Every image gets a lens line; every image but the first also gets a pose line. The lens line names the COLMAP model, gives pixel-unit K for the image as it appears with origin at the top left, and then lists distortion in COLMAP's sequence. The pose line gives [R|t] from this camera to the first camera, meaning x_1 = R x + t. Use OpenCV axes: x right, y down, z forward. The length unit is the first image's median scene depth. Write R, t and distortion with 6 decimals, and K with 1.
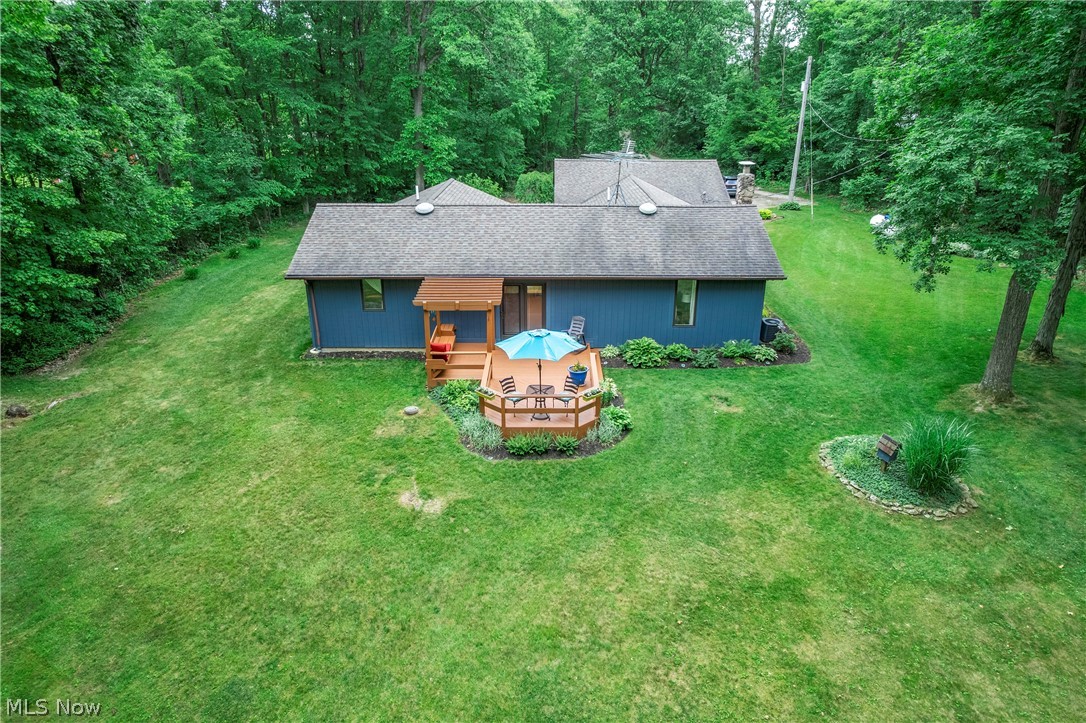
lens RADIAL K [[694.3, 0, 543.0], [0, 694.3, 361.5], [0, 0, 1]] dist [-0.083057, 0.086341]
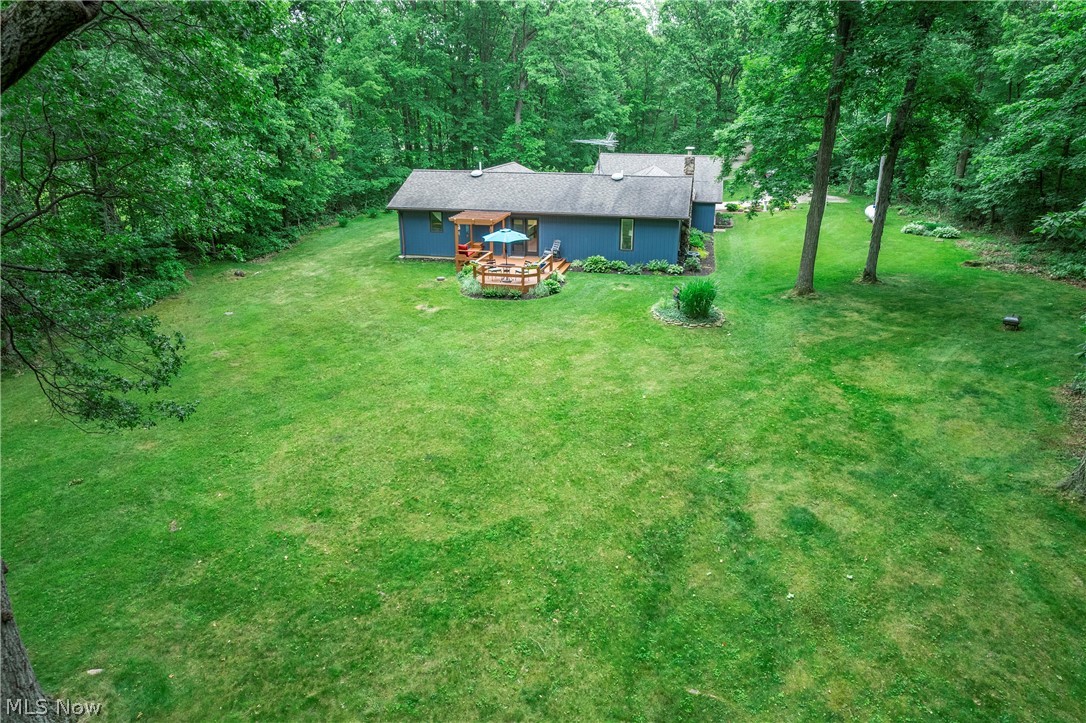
lens RADIAL K [[694.3, 0, 543.0], [0, 694.3, 361.5], [0, 0, 1]] dist [-0.083057, 0.086341]
pose [[0.974112, 0.077774, -0.212266, 0.378763], [-0.083481, 0.996346, -0.018045, 0.244618], [0.210087, 0.035298, 0.977045, -0.544330]]
